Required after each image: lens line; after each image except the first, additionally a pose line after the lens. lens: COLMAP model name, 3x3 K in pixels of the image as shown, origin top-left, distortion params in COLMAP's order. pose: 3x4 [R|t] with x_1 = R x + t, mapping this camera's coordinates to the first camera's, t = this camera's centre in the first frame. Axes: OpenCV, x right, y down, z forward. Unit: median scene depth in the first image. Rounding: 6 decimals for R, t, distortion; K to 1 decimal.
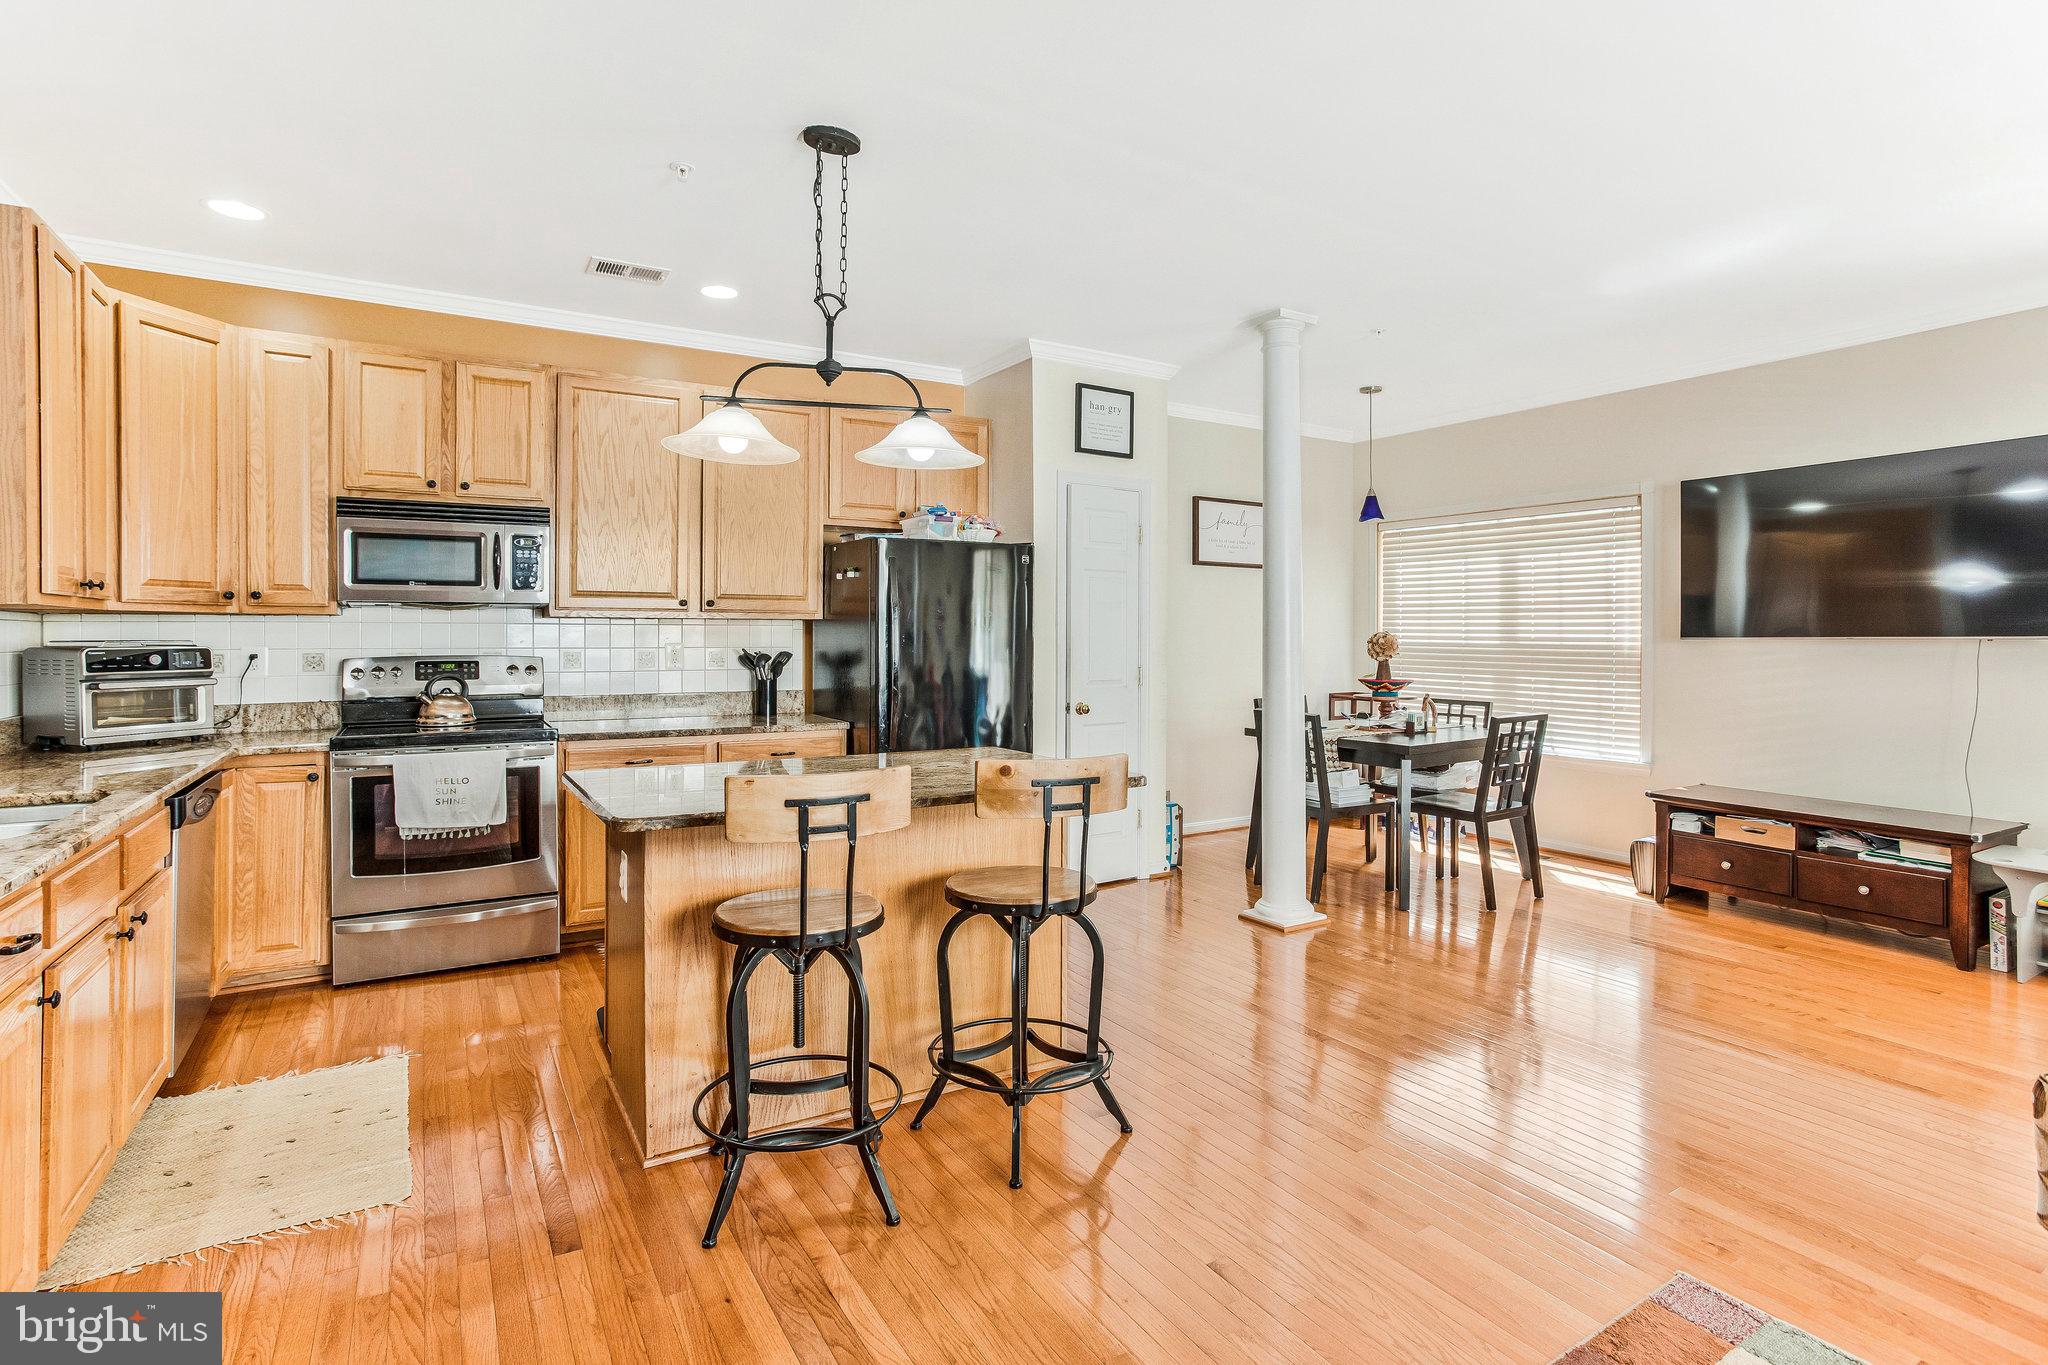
lens RADIAL K [[1005.3, 0, 1031.4], [0, 1005.3, 637.0], [0, 0, 1]] dist [-0.066819, 0.035336]
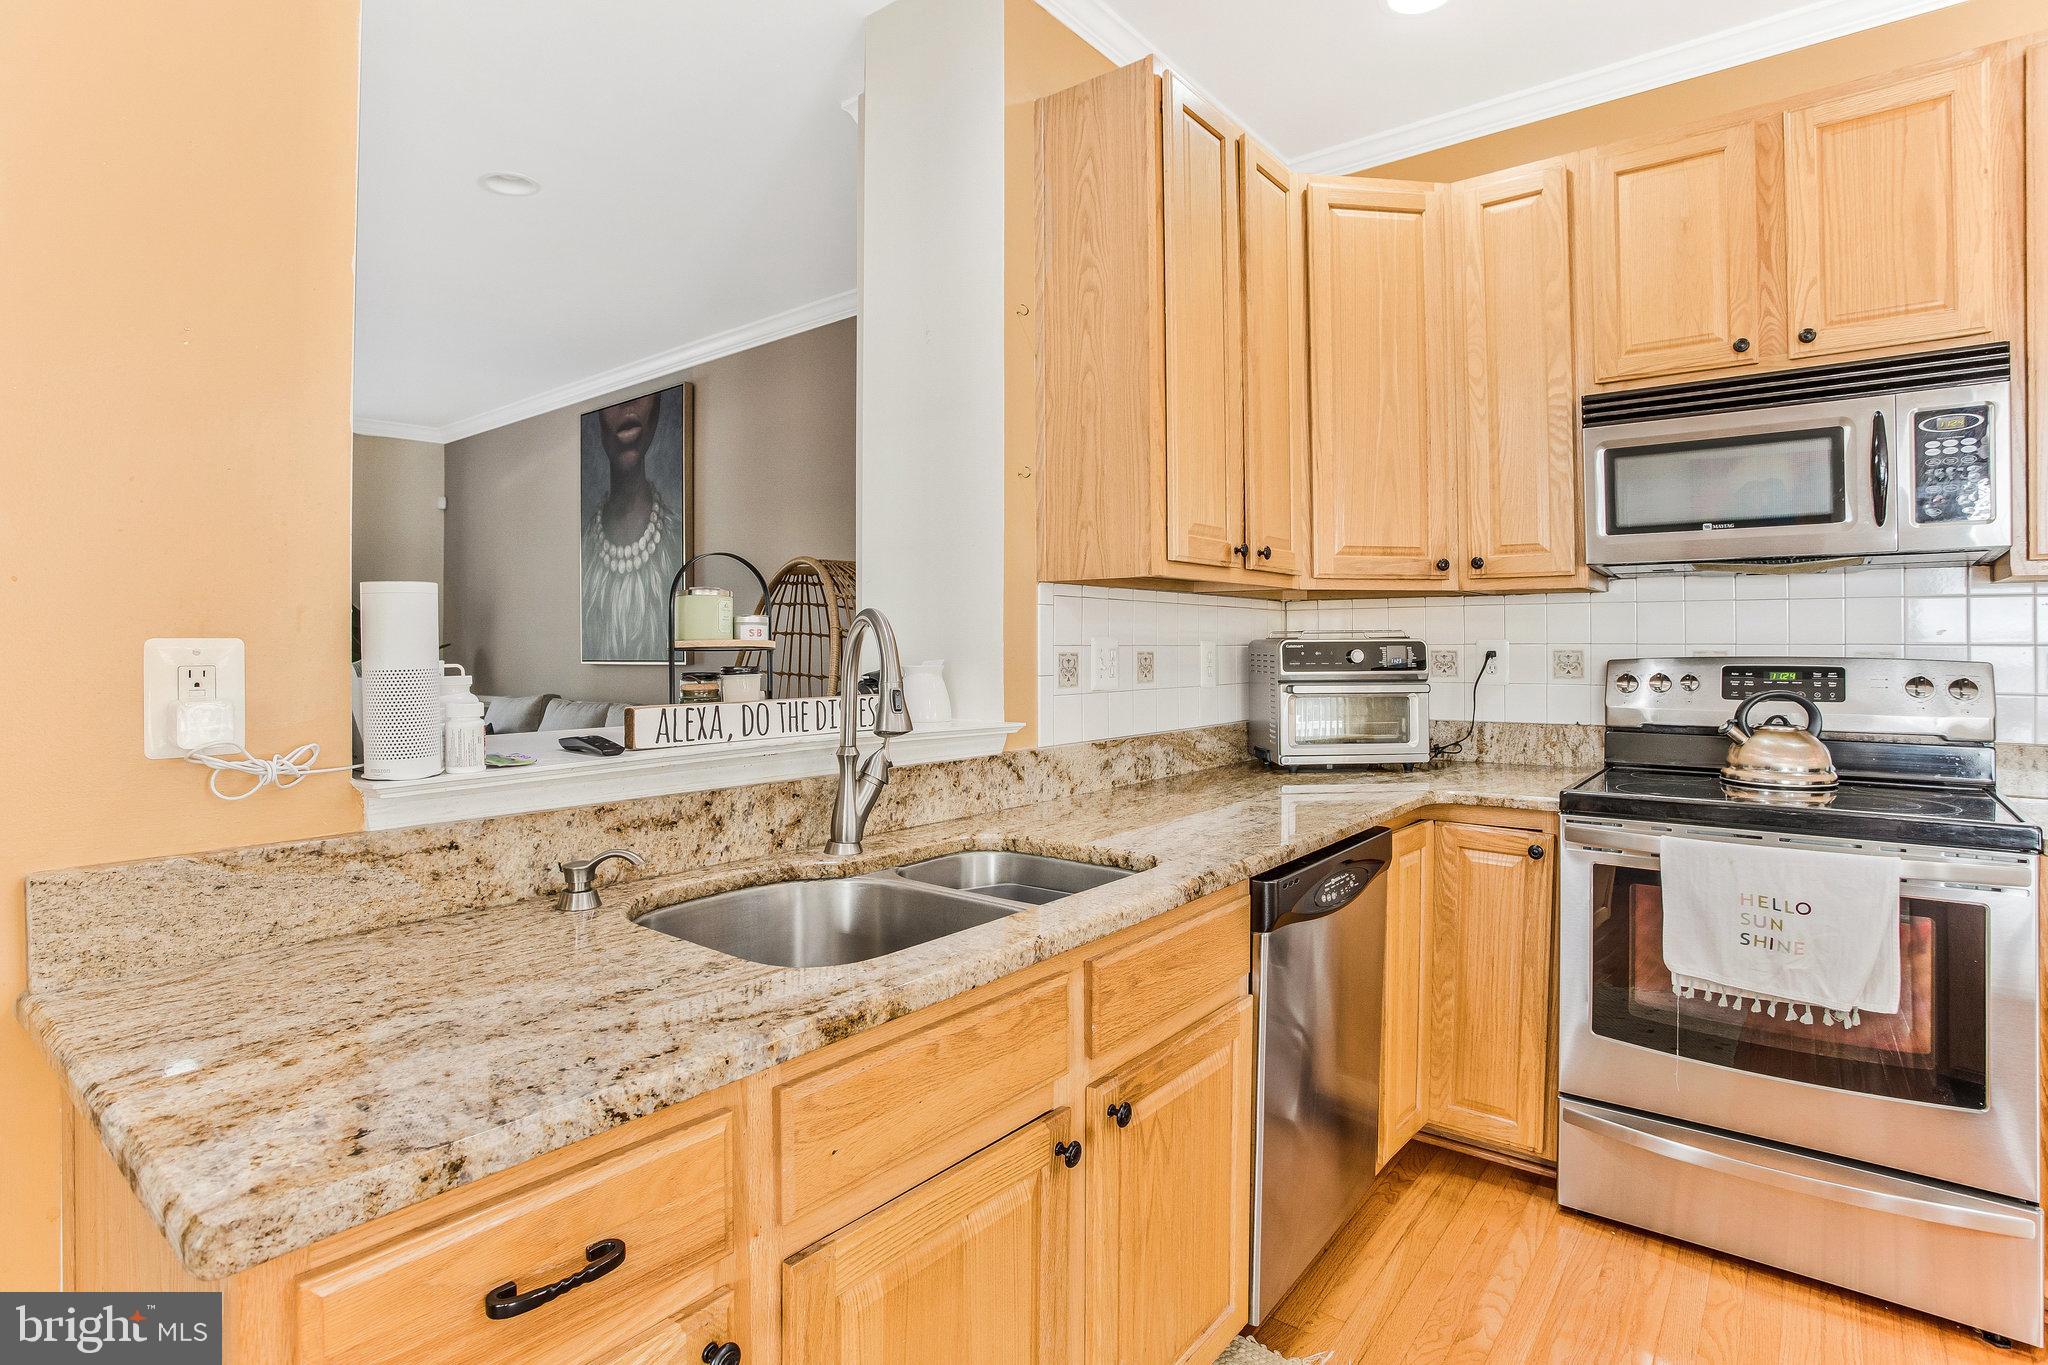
lens RADIAL K [[1042.5, 0, 1023.4], [0, 1042.5, 633.4], [0, 0, 1]] dist [-0.068919, 0.032654]
pose [[0.346433, -0.008913, -0.938032, -0.223918], [0.000688, 0.999957, -0.009248, 0.011759], [0.938074, 0.002559, 0.346424, 0.438629]]
